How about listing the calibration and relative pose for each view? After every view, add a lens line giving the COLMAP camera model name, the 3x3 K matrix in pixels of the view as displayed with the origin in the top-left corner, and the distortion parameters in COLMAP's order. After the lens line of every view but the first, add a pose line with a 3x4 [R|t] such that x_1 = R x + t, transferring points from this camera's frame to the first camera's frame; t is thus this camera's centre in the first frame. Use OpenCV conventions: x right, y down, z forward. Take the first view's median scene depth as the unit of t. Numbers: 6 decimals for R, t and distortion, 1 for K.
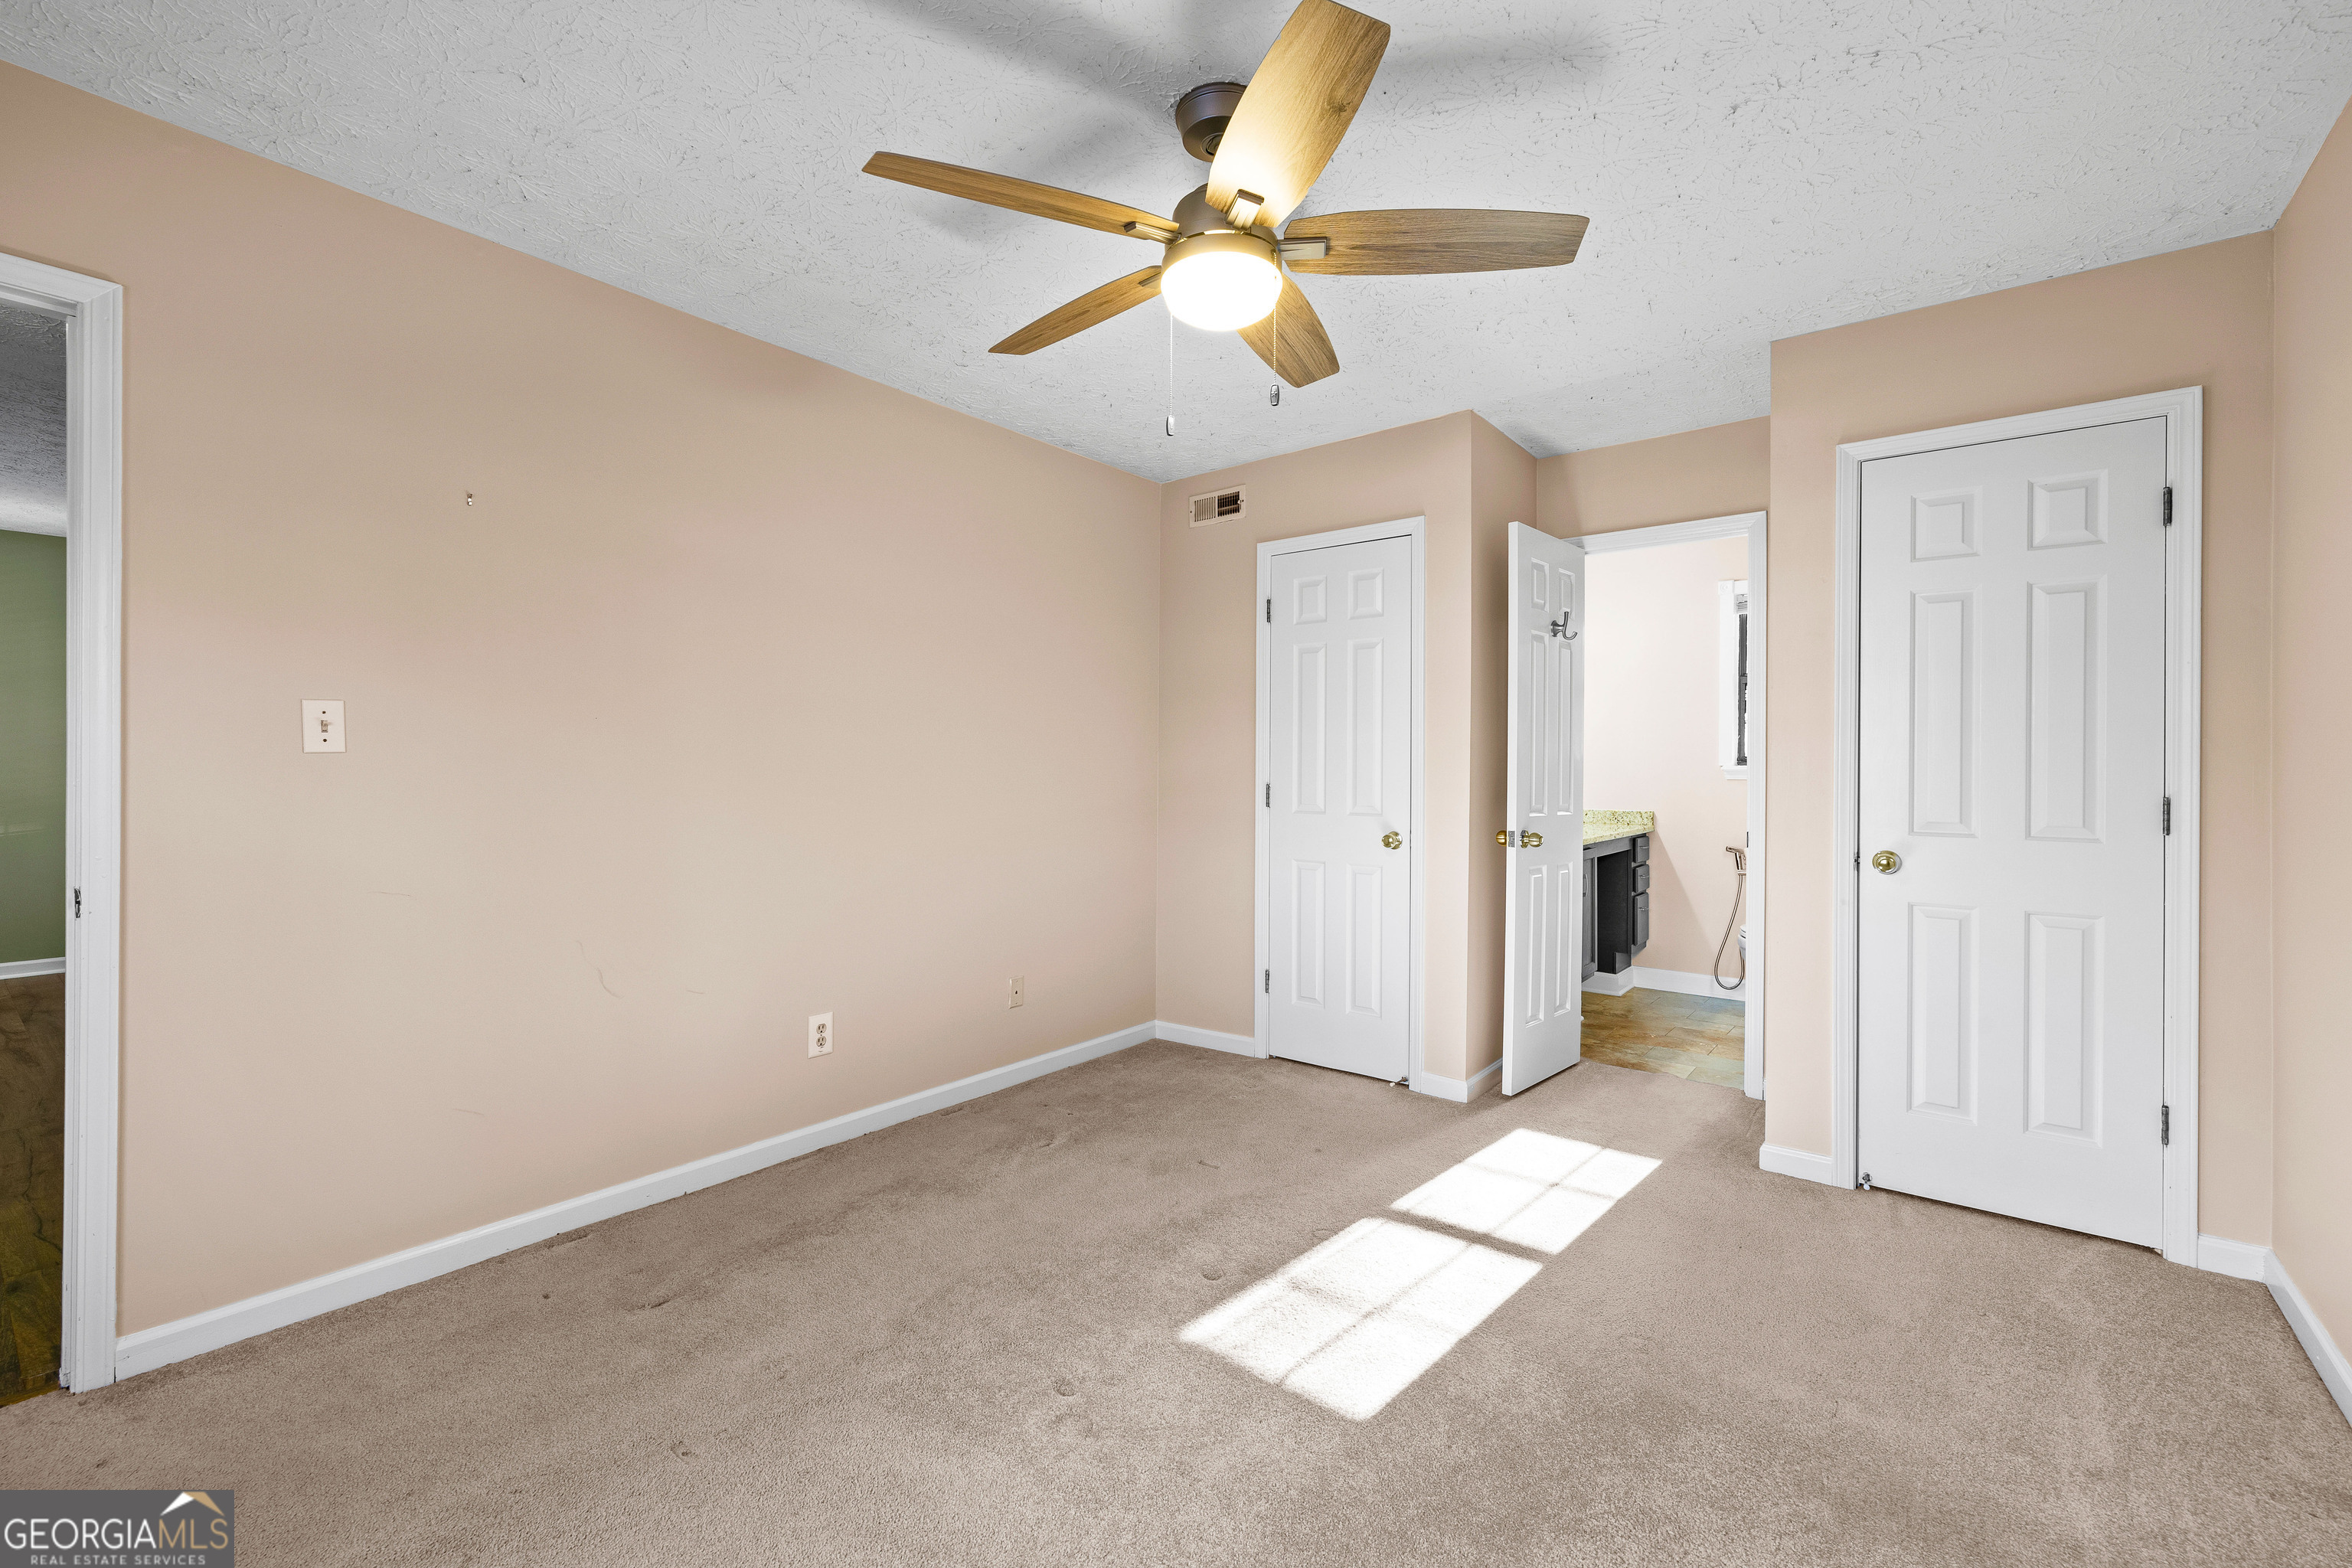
lens RADIAL K [[1002.3, 0, 1179.4], [0, 1002.3, 772.7], [0, 0, 1]] dist [0.003236, 0.000766]
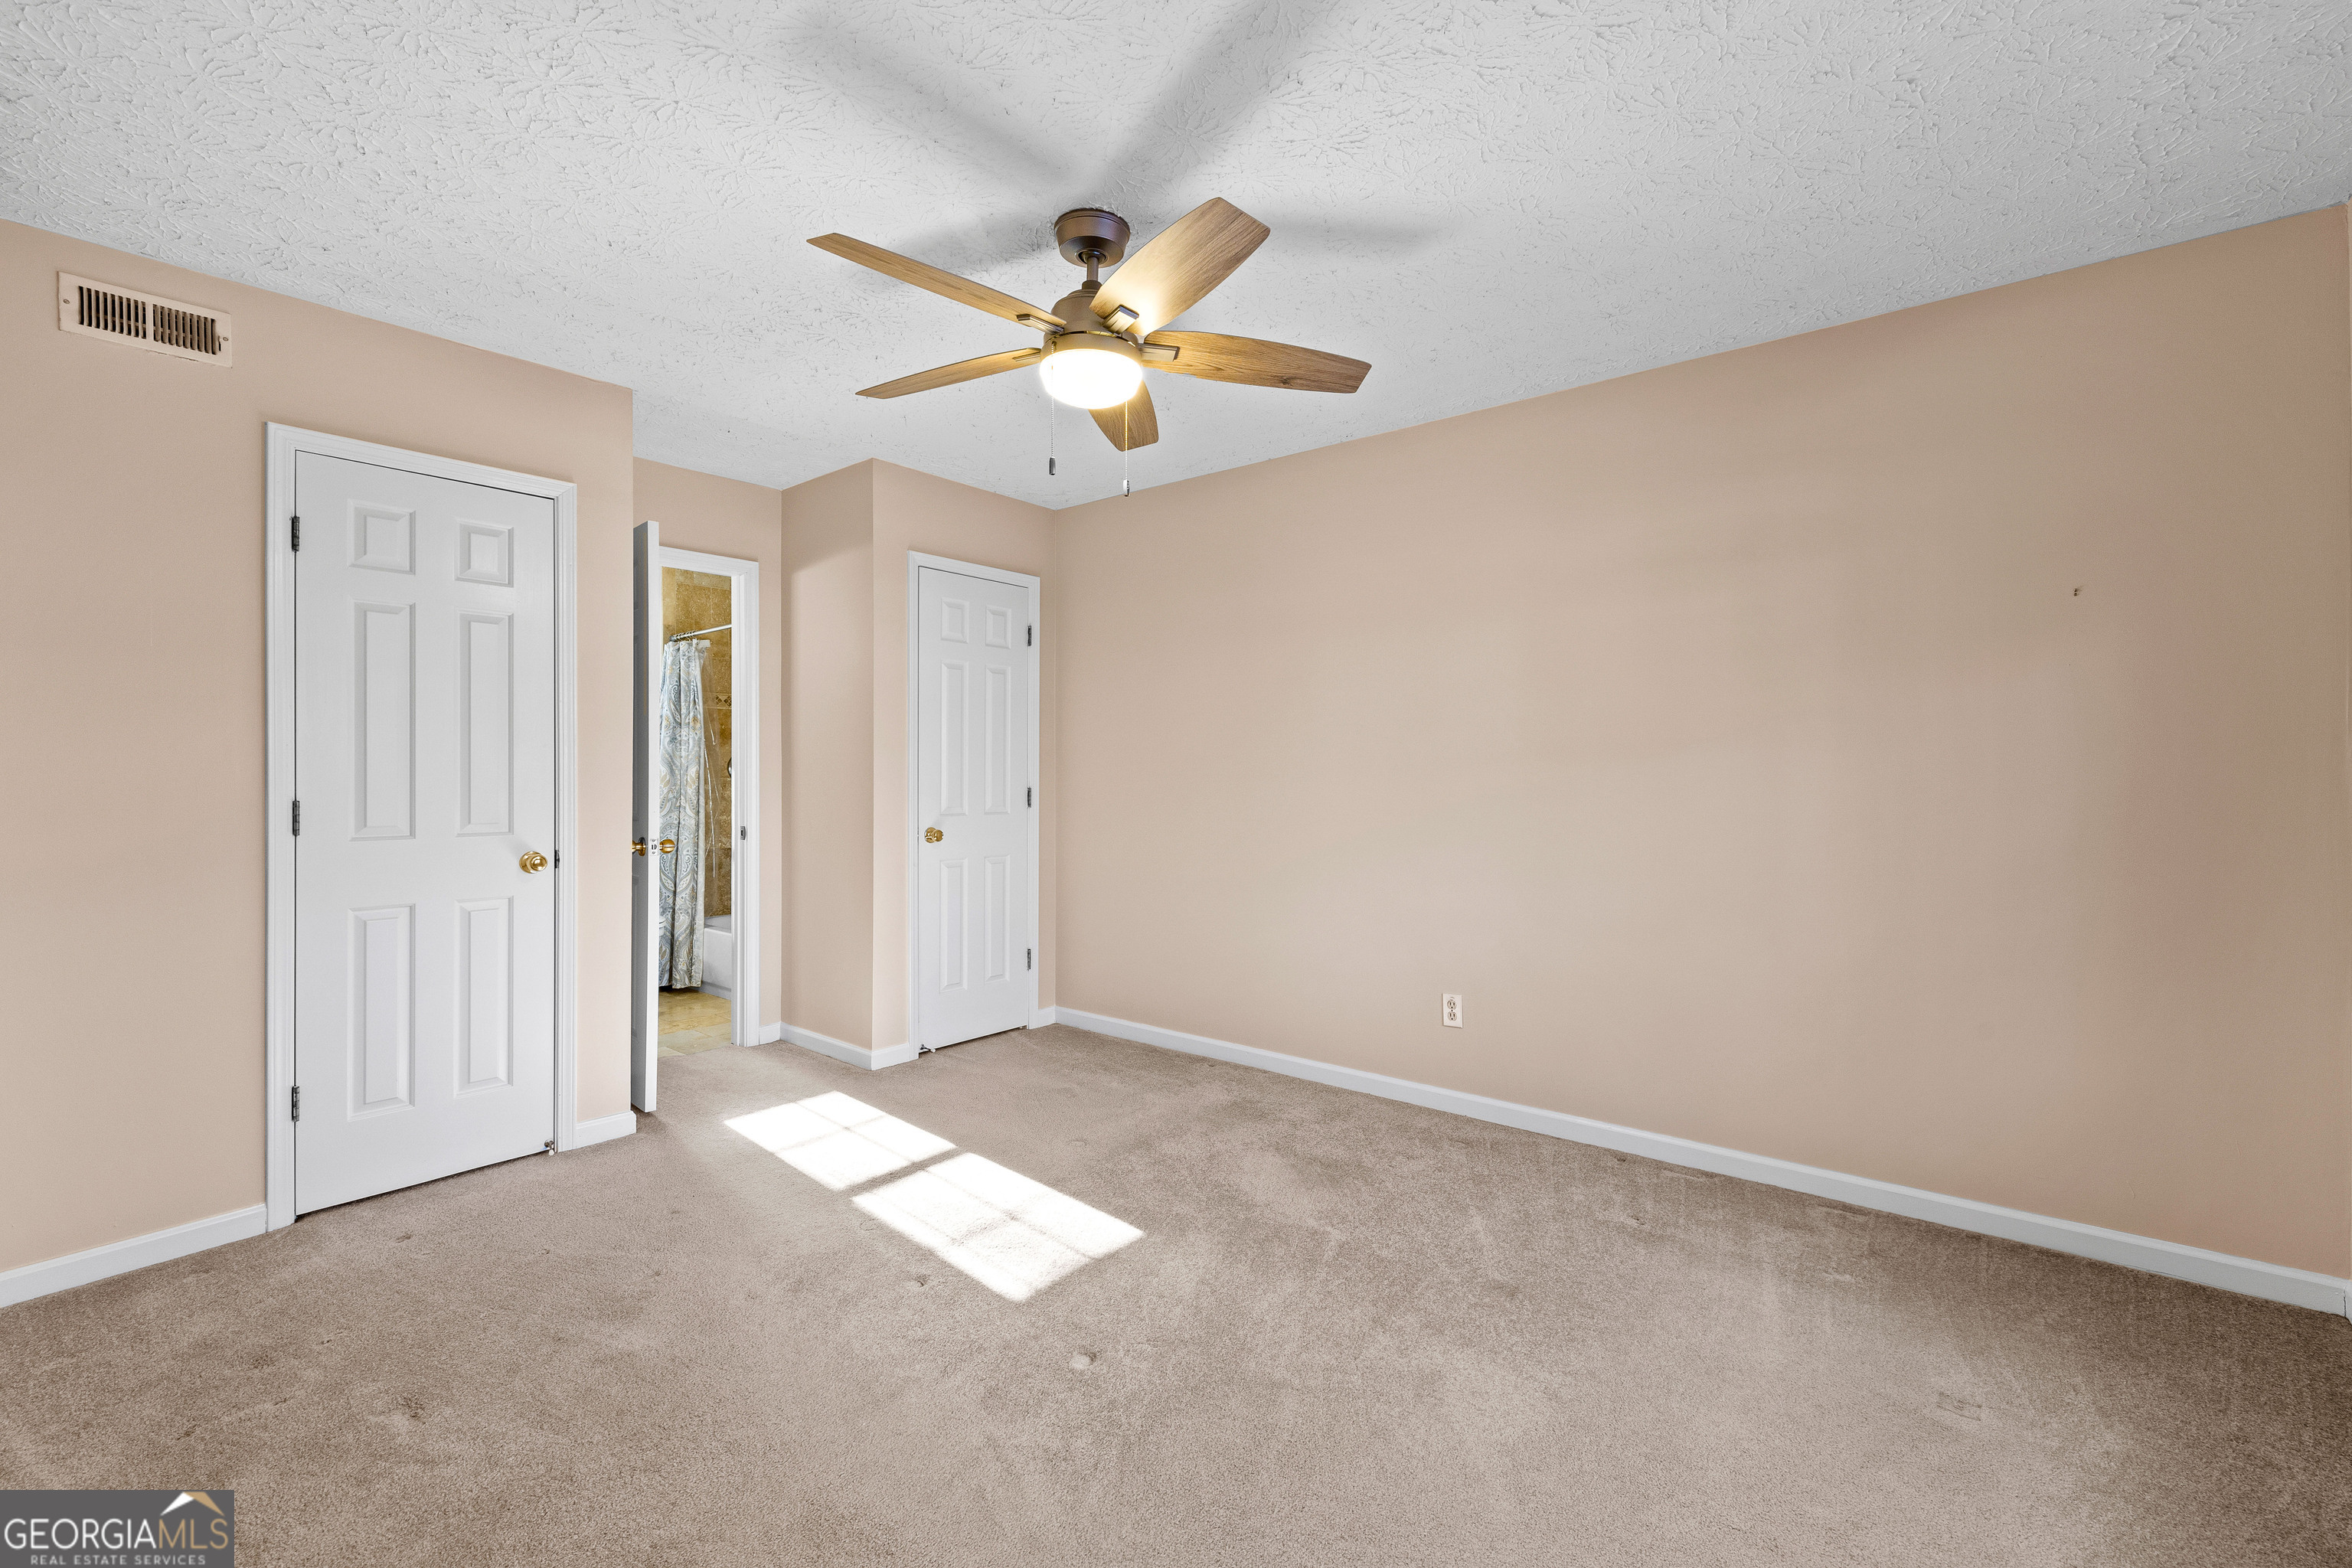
lens RADIAL K [[1002.3, 0, 1175.7], [0, 1002.3, 777.0], [0, 0, 1]] dist [0.003236, 0.000766]
pose [[0.014040, -0.011908, 0.999831, -0.785407], [0.003241, 0.999924, 0.011863, -0.014298], [-0.999896, 0.003074, 0.014077, 0.590099]]
